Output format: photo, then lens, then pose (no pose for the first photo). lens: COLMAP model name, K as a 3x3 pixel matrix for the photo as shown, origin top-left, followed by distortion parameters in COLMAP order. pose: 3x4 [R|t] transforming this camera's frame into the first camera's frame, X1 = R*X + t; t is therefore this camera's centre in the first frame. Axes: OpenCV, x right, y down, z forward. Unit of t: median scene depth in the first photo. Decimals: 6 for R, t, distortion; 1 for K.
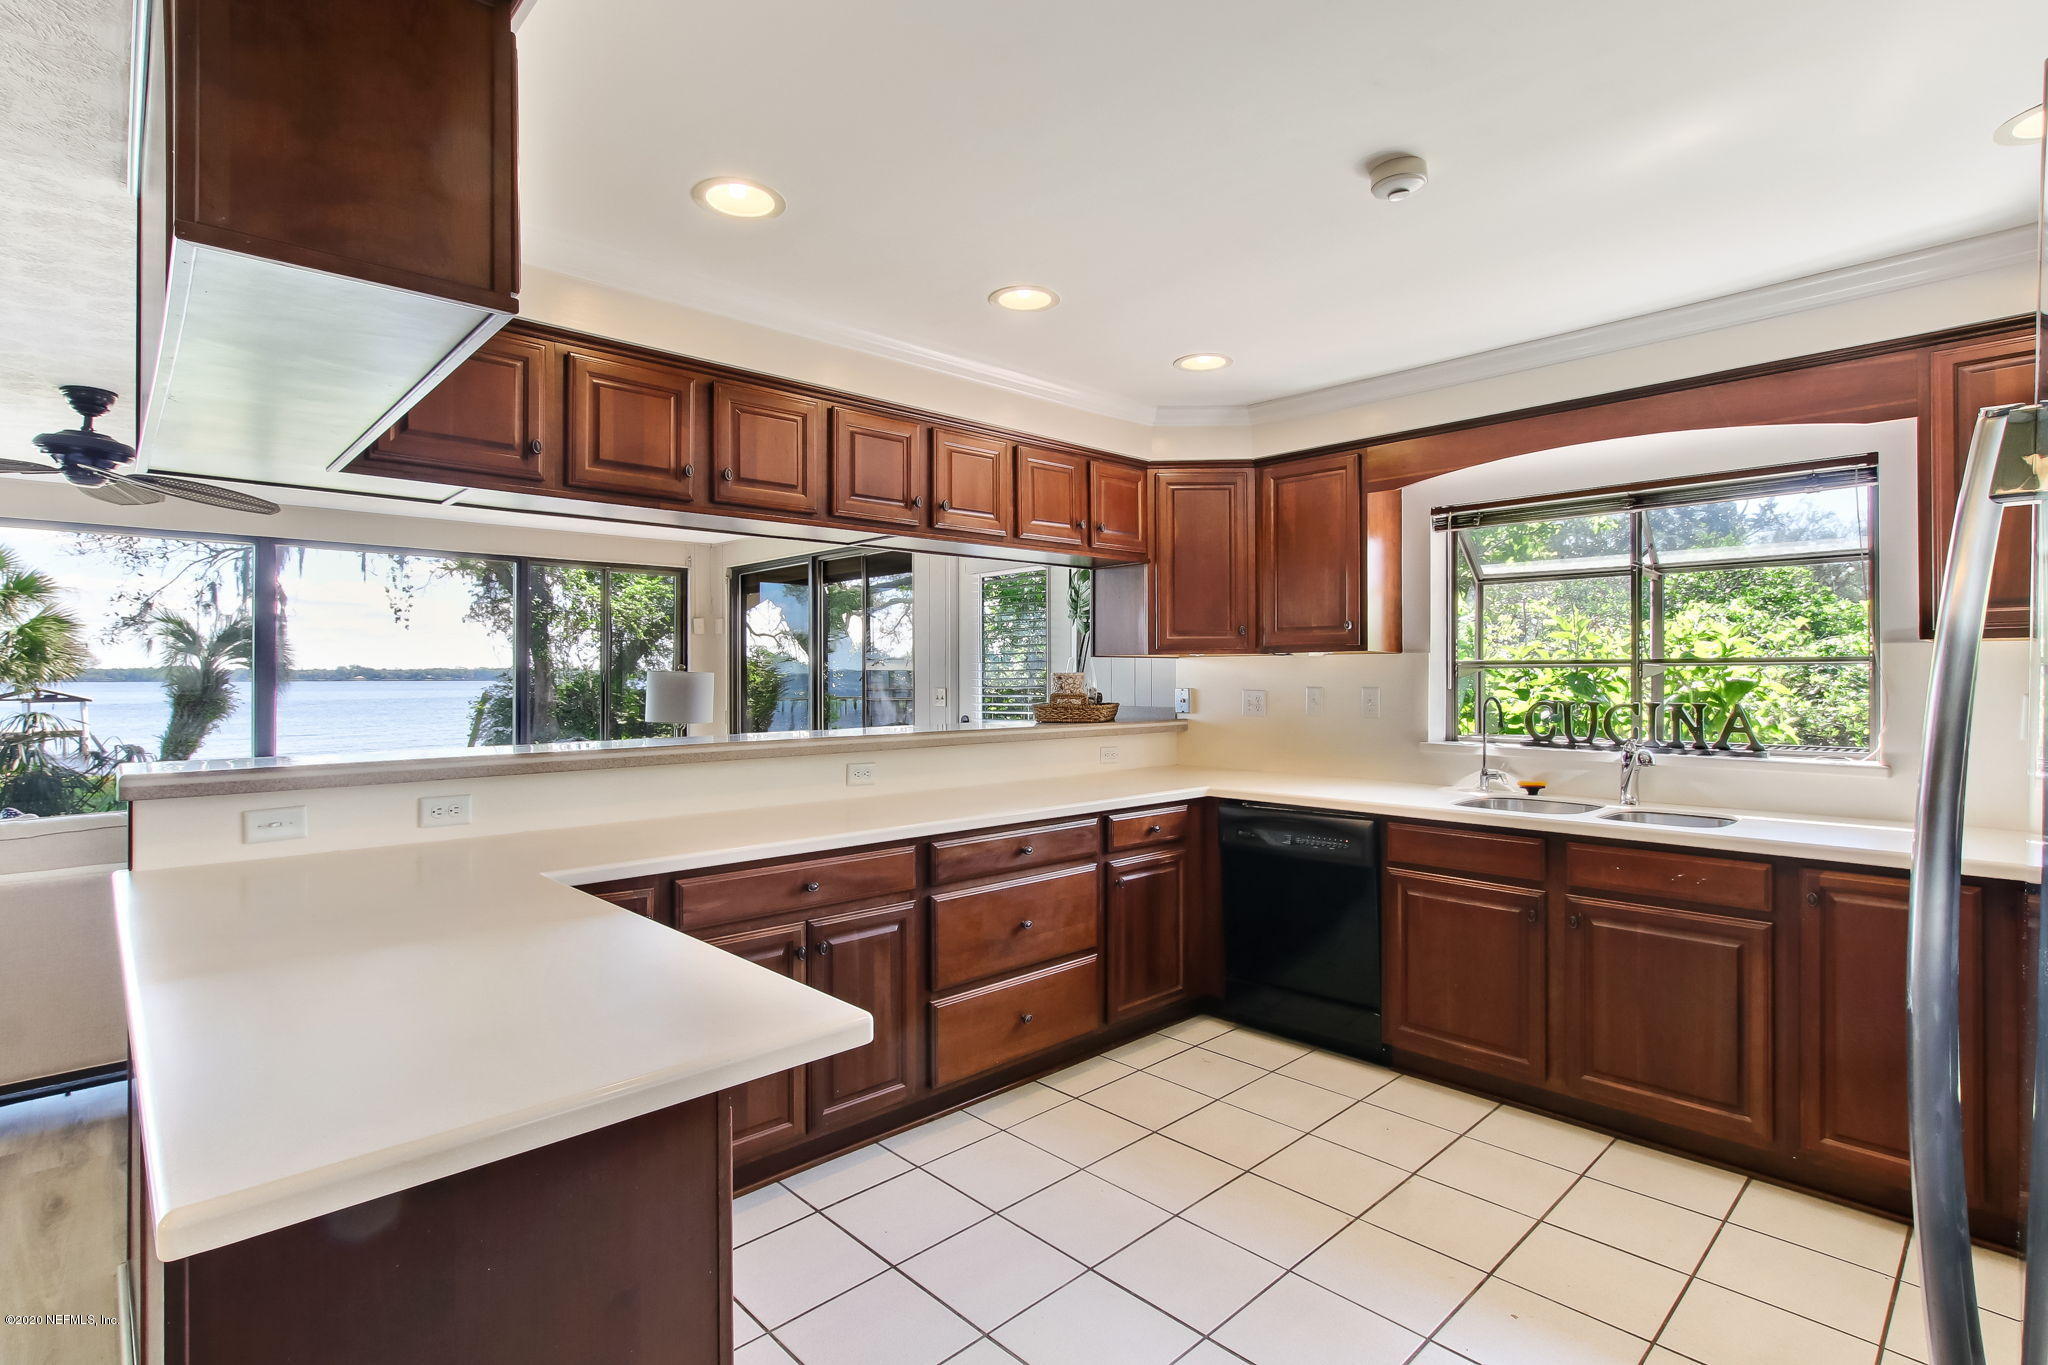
lens RADIAL K [[974.4, 0, 1024.0], [0, 974.4, 682.5], [0, 0, 1]] dist [-0.001409, 0.000037]
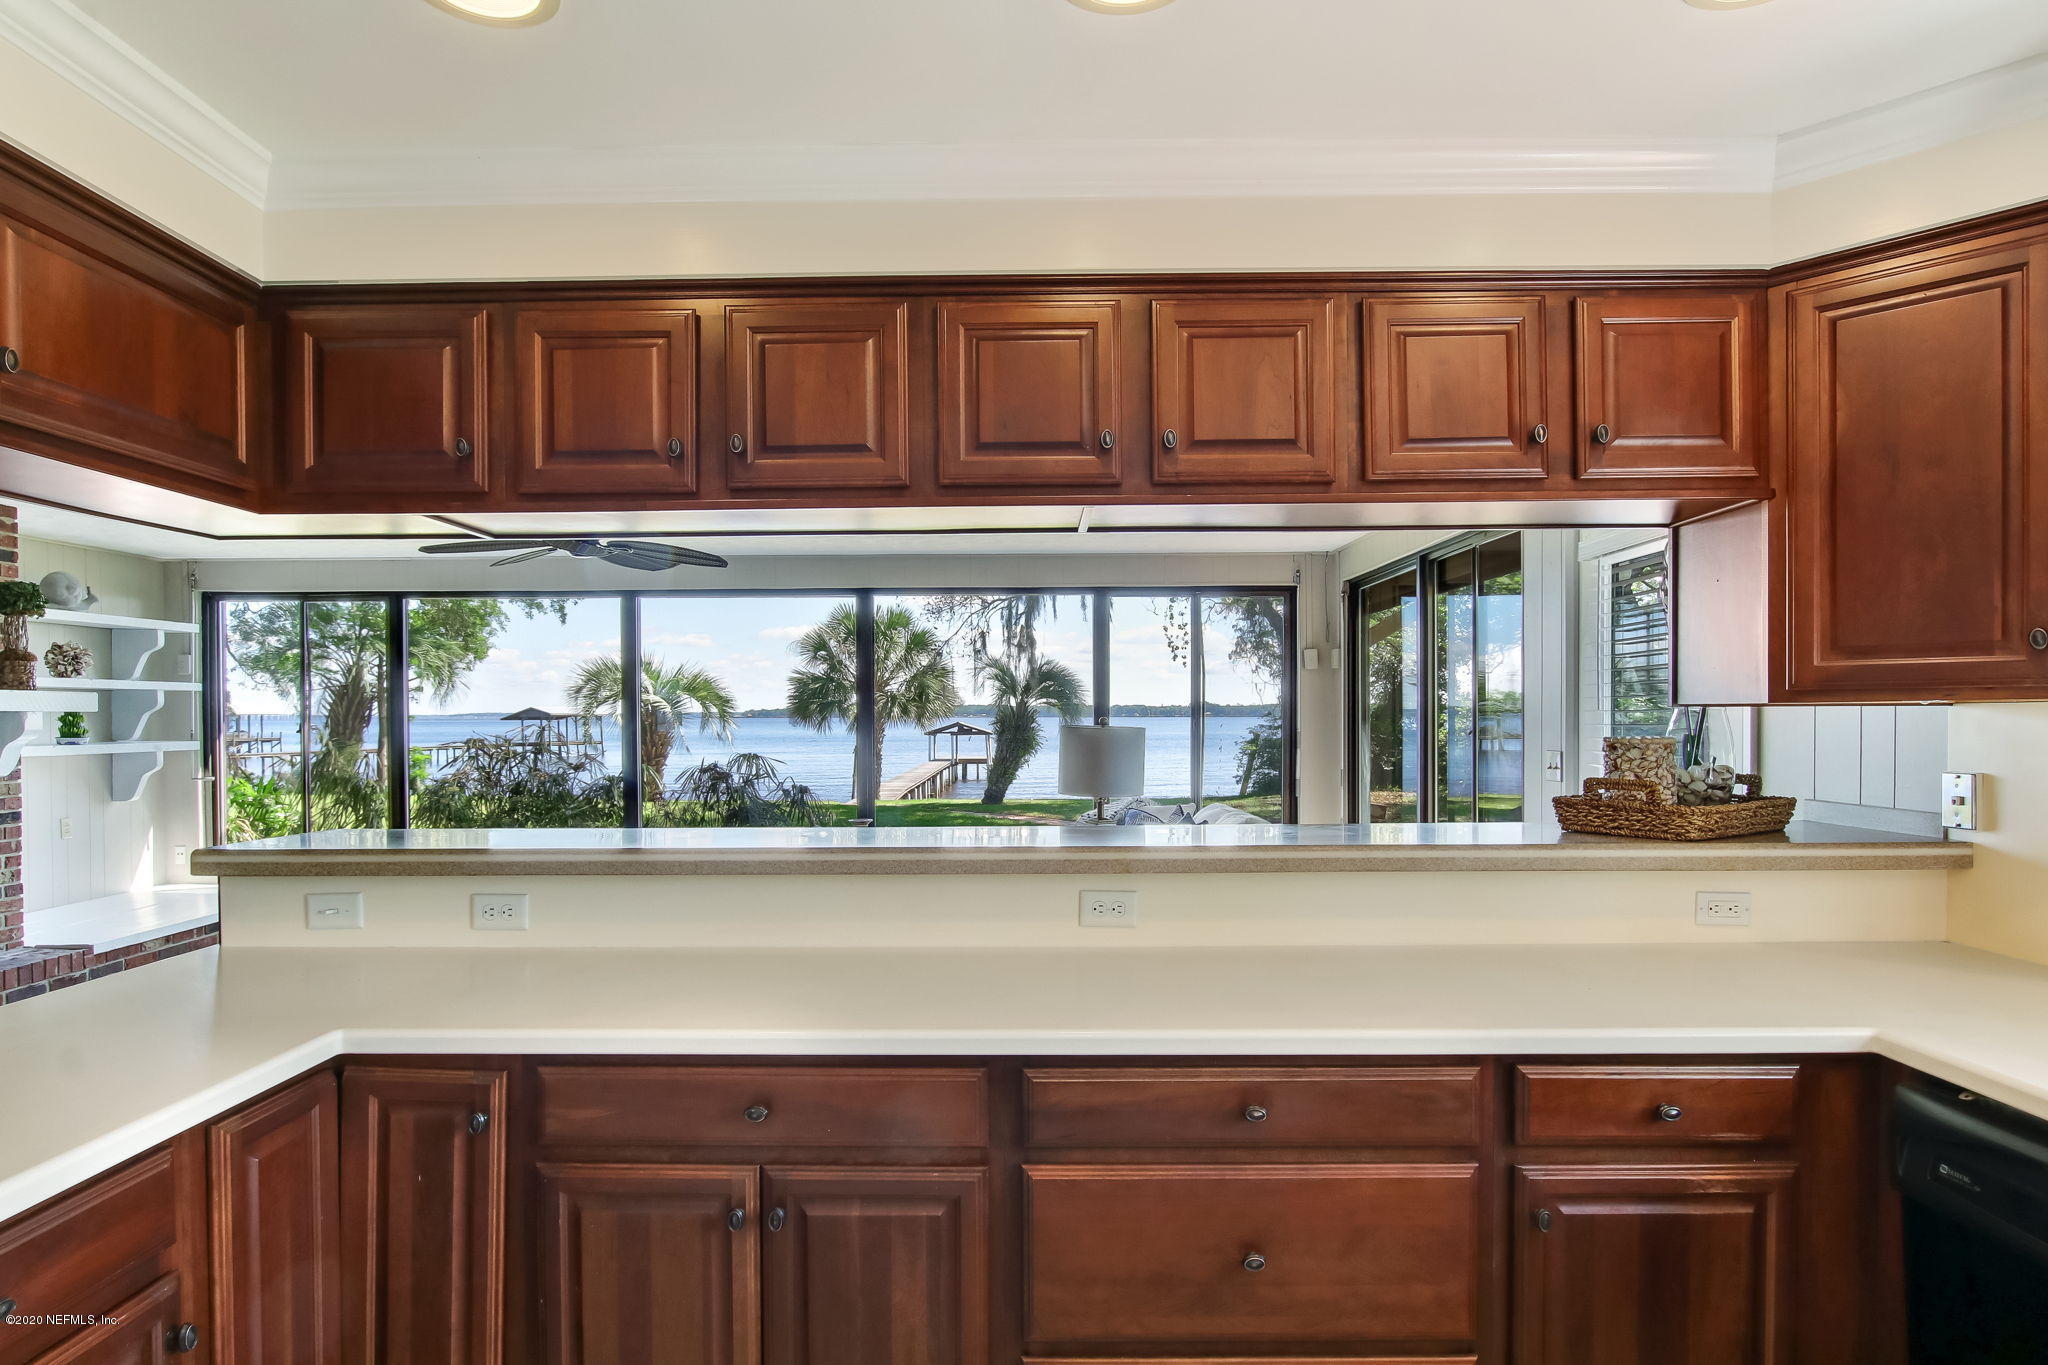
lens RADIAL K [[1118.0, 0, 1022.7], [0, 1118.0, 731.1], [0, 0, 1]] dist [-0.038195, 0.028250]
pose [[0.722856, 0.010628, -0.690917, 0.232539], [-0.002872, 0.999919, 0.012377, -0.020949], [0.690992, -0.006962, 0.722828, 0.395320]]
